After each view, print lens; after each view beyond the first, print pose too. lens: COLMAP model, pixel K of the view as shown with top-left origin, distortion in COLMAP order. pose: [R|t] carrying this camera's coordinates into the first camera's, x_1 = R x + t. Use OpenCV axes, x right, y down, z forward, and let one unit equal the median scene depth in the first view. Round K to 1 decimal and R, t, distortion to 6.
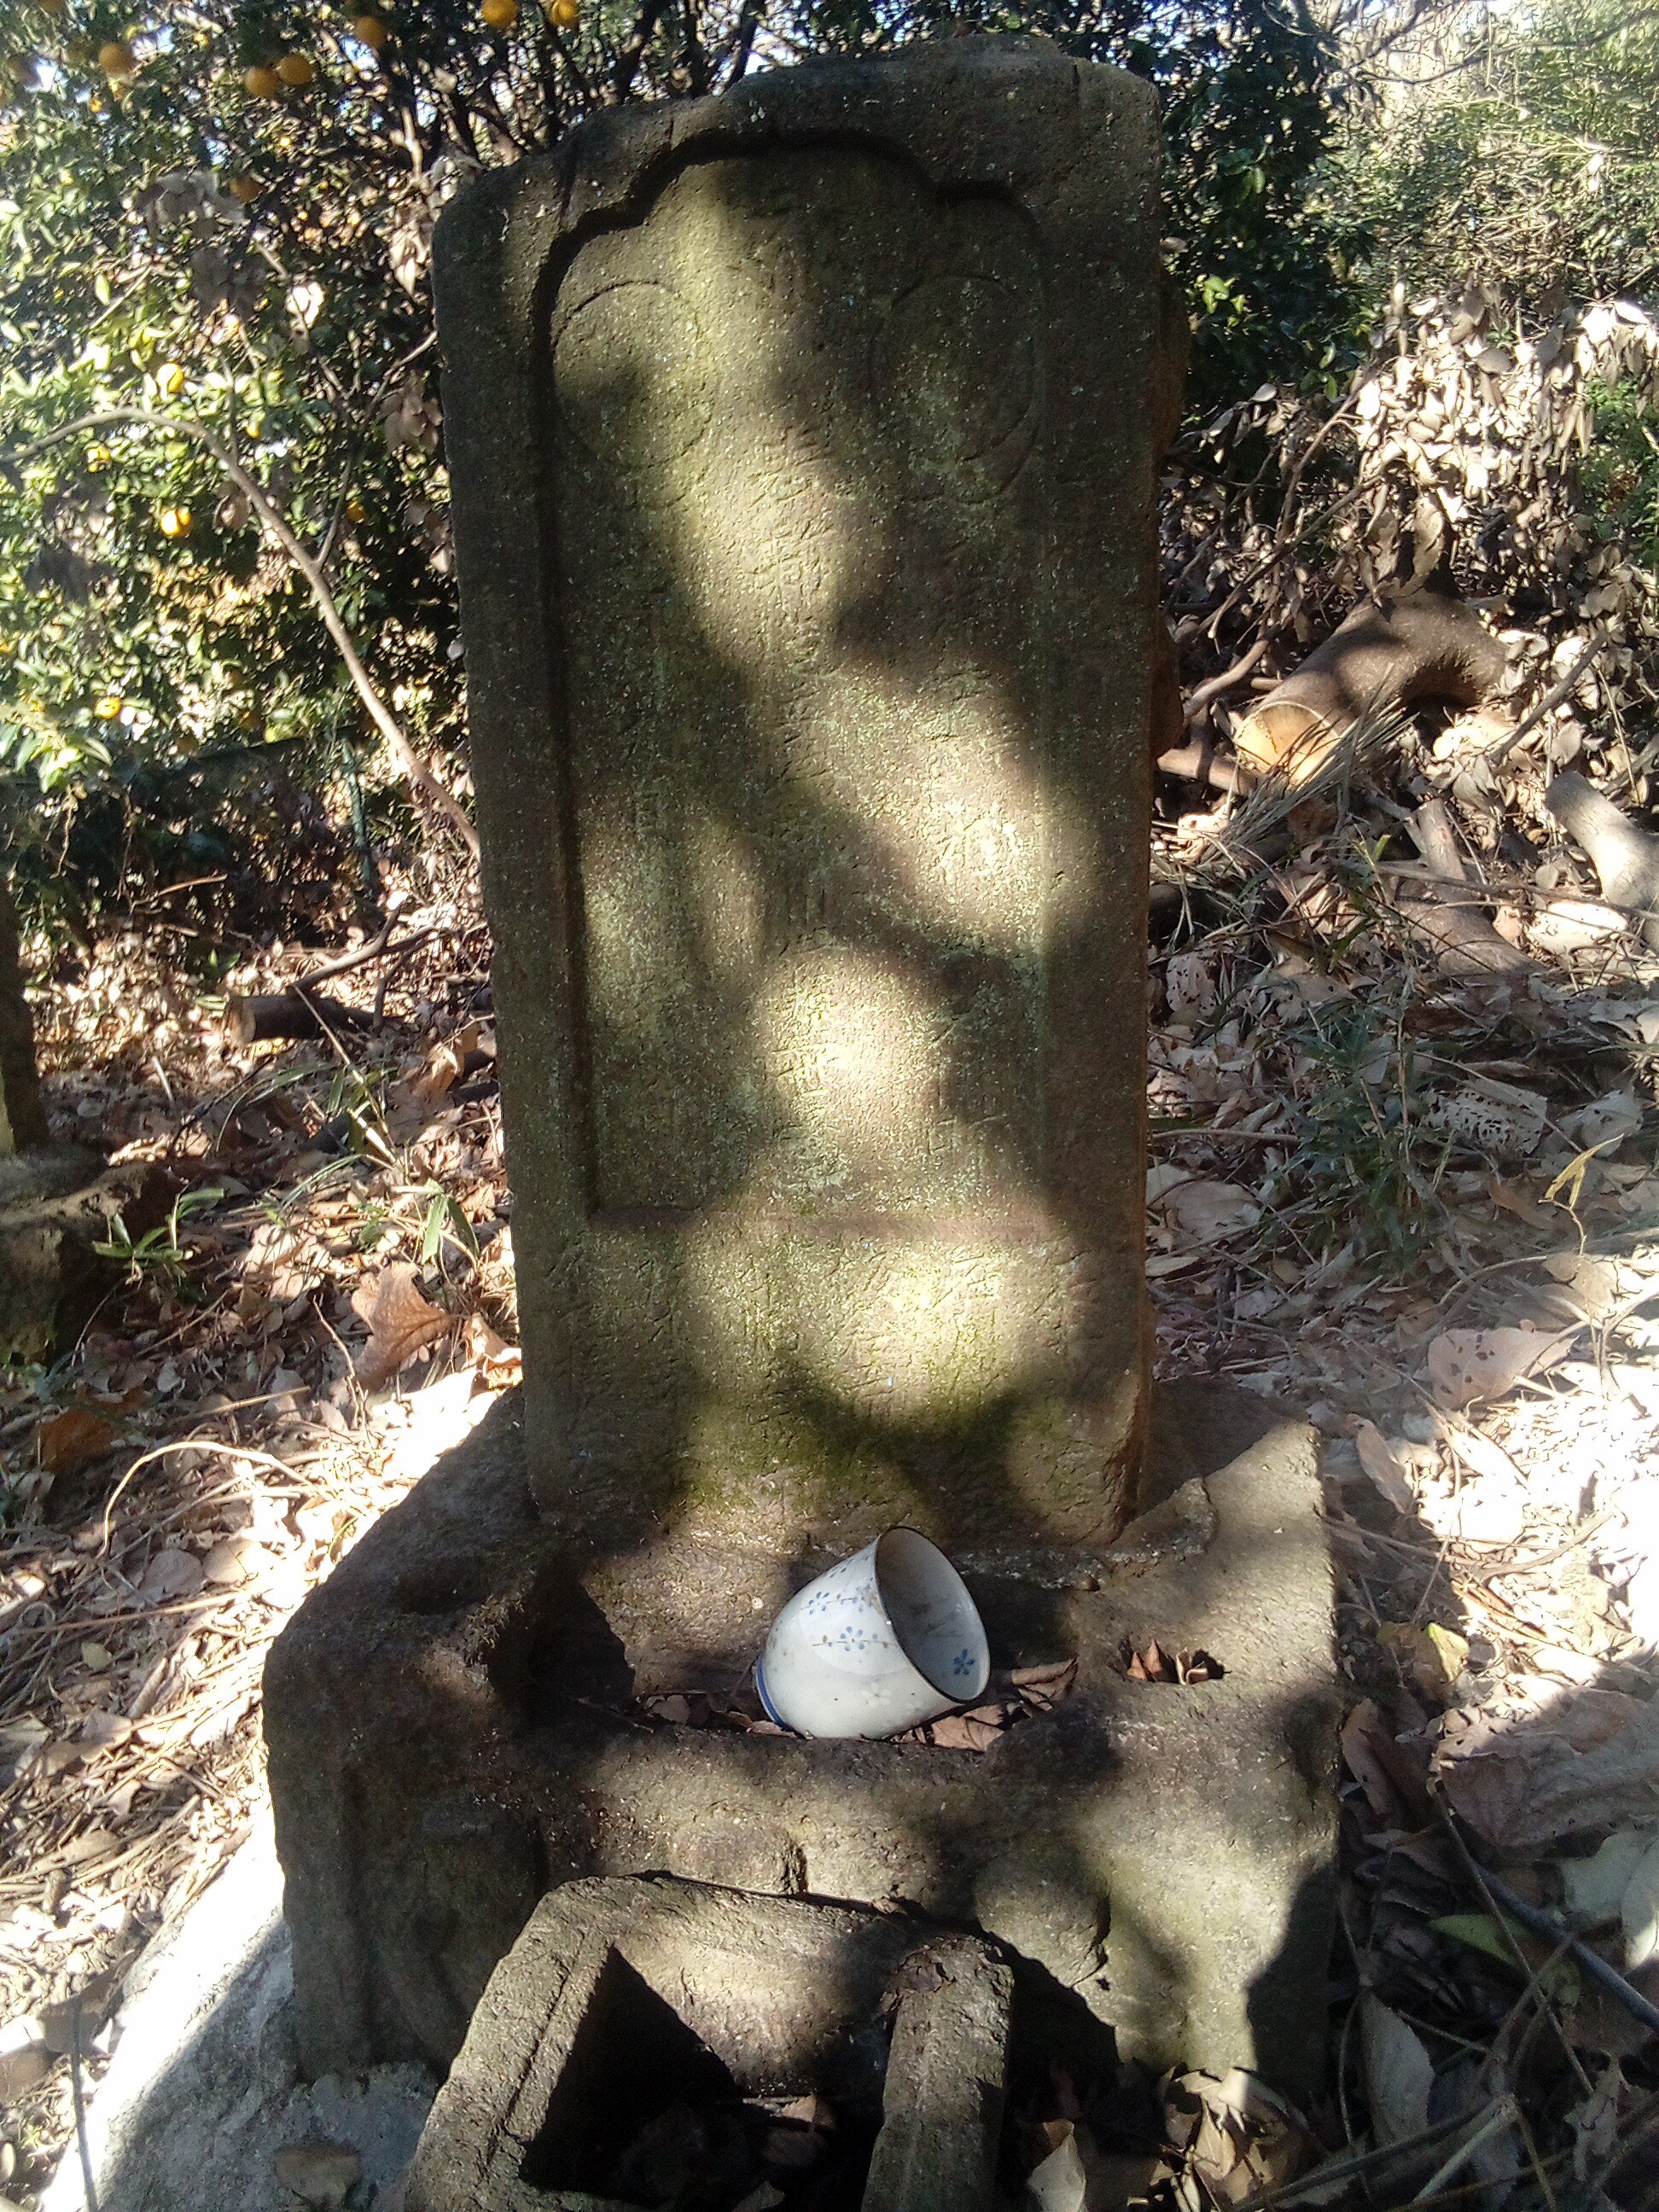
lens RADIAL K [[1839.4, 0, 829.5], [0, 1839.4, 1106.0], [0, 0, 1]] dist [0.073661, -0.133091]
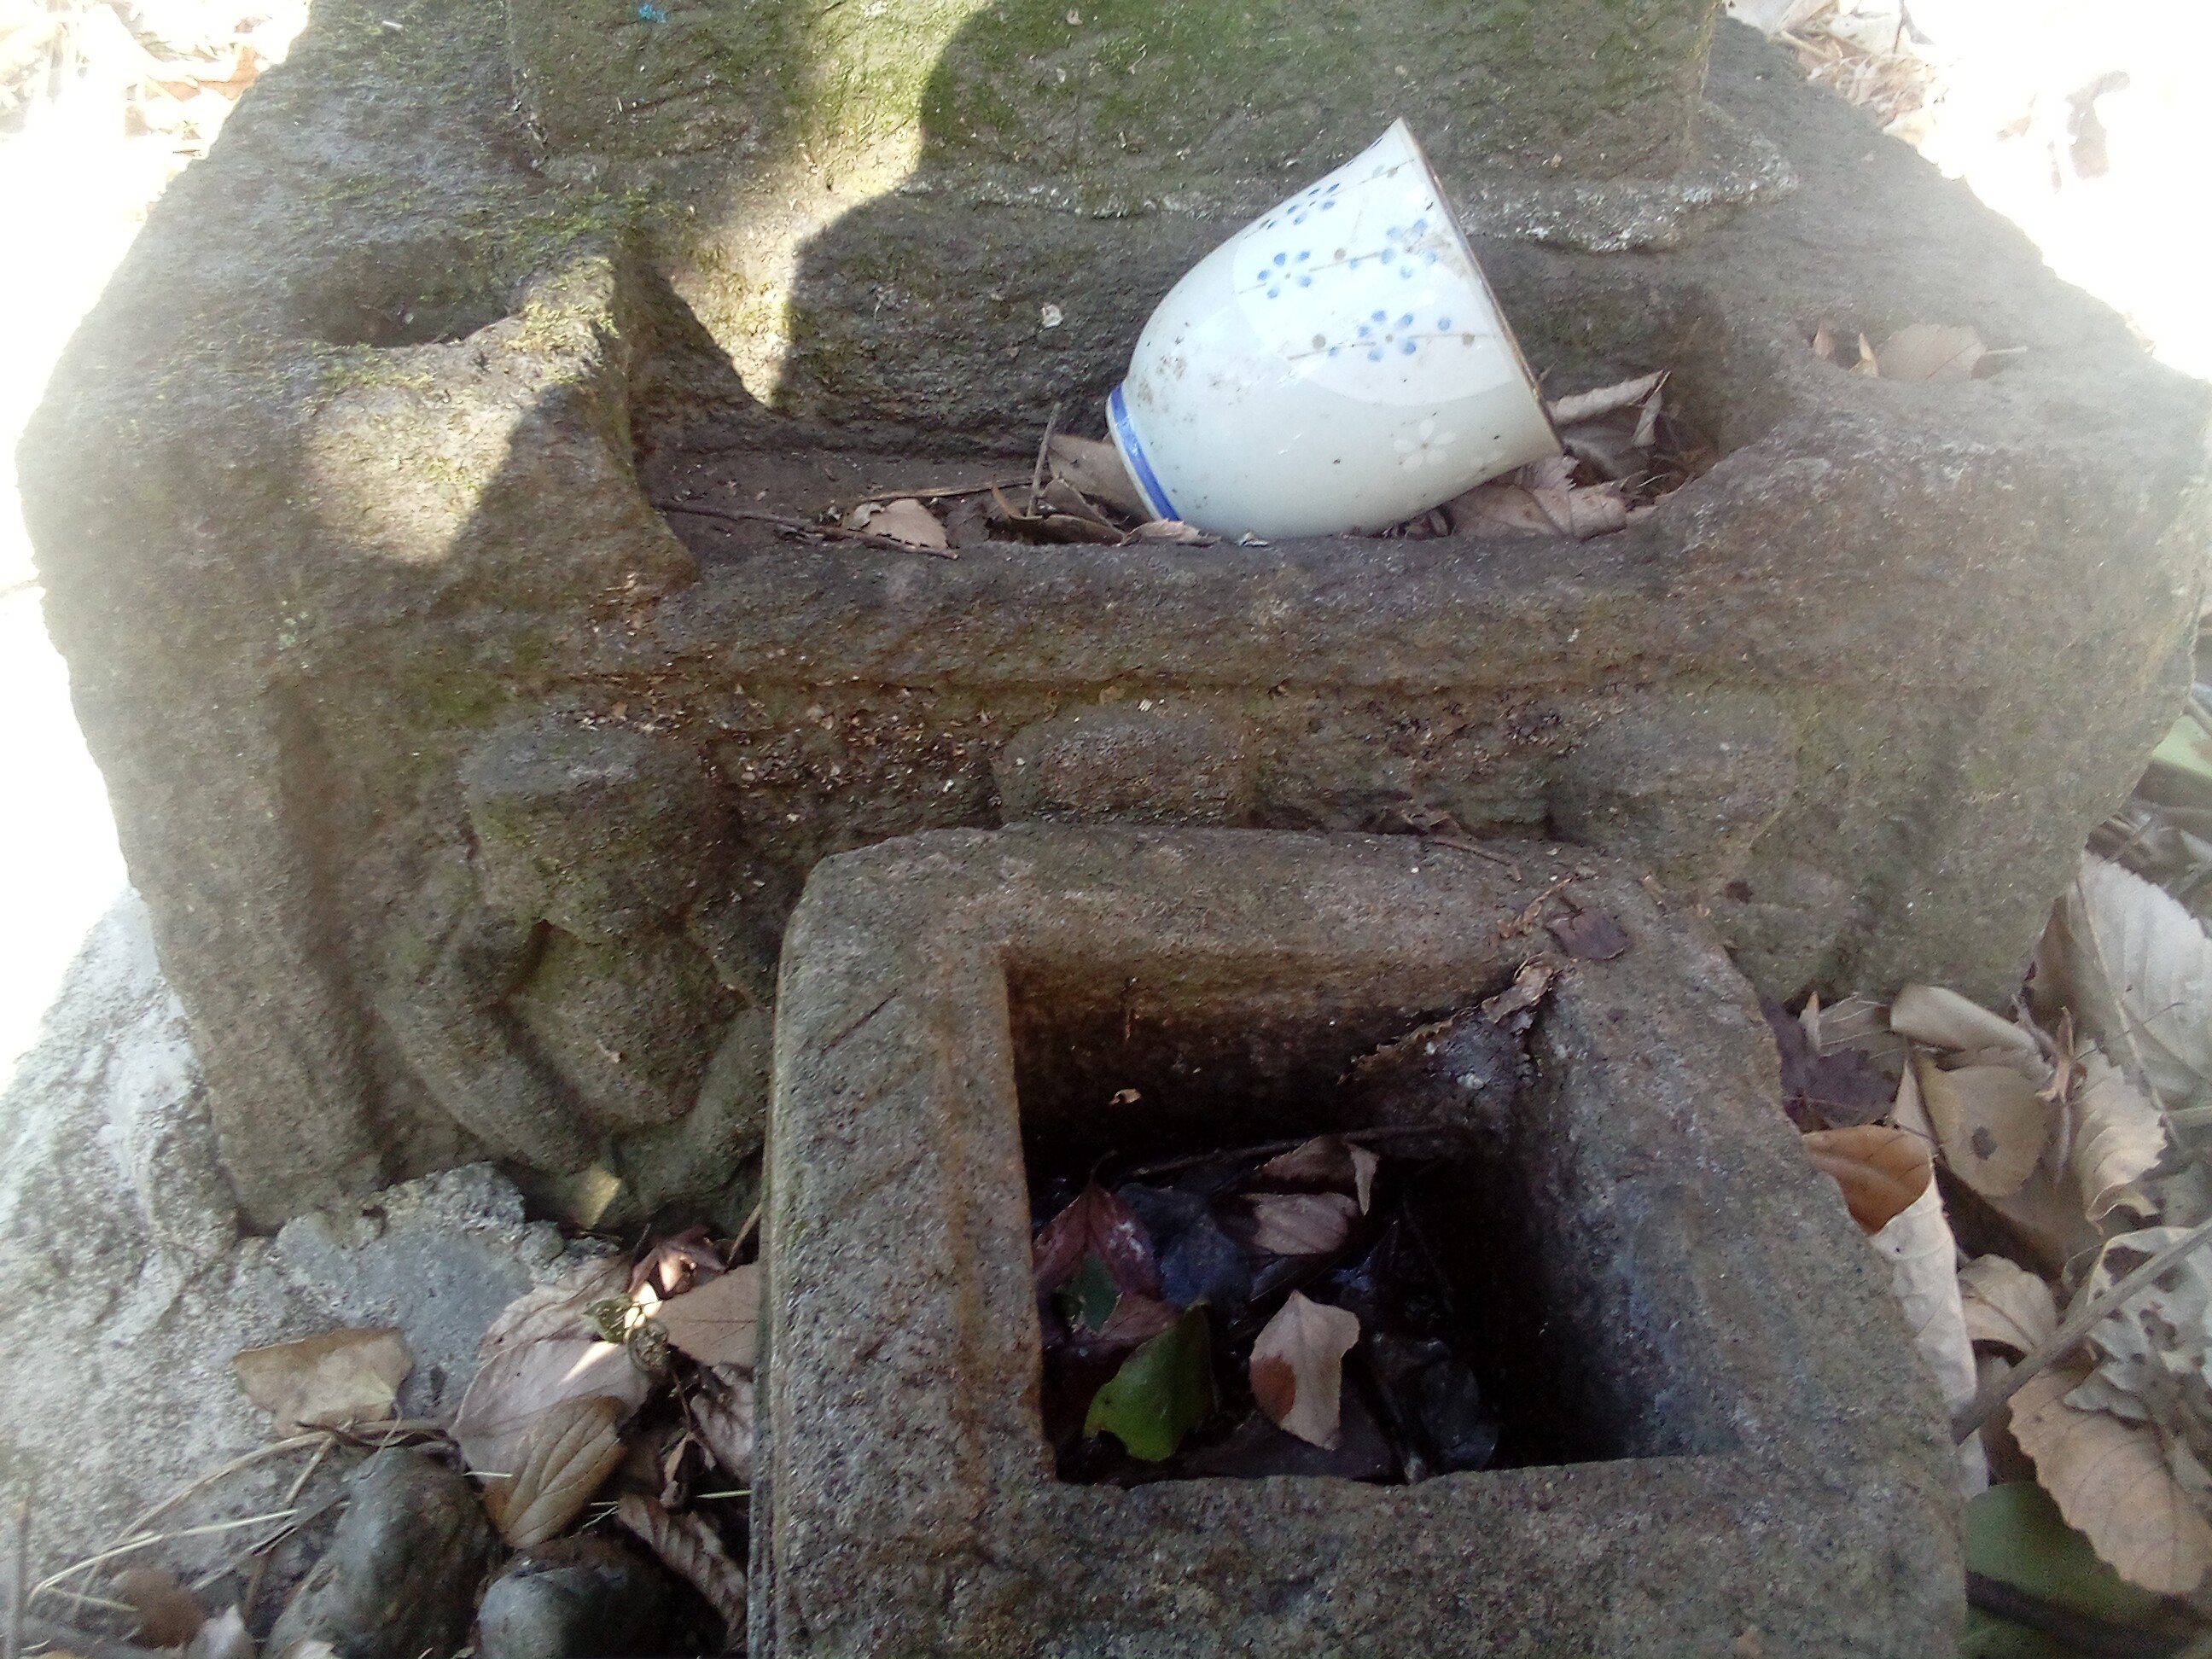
lens RADIAL K [[1839.4, 0, 1106.0], [0, 1839.4, 829.5], [0, 0, 1]] dist [0.073661, -0.133091]
pose [[0.940811, -0.127559, 0.314012, -0.205302], [-0.019349, 0.904750, 0.425502, 0.179723], [-0.338379, -0.406393, 0.848731, 0.500840]]
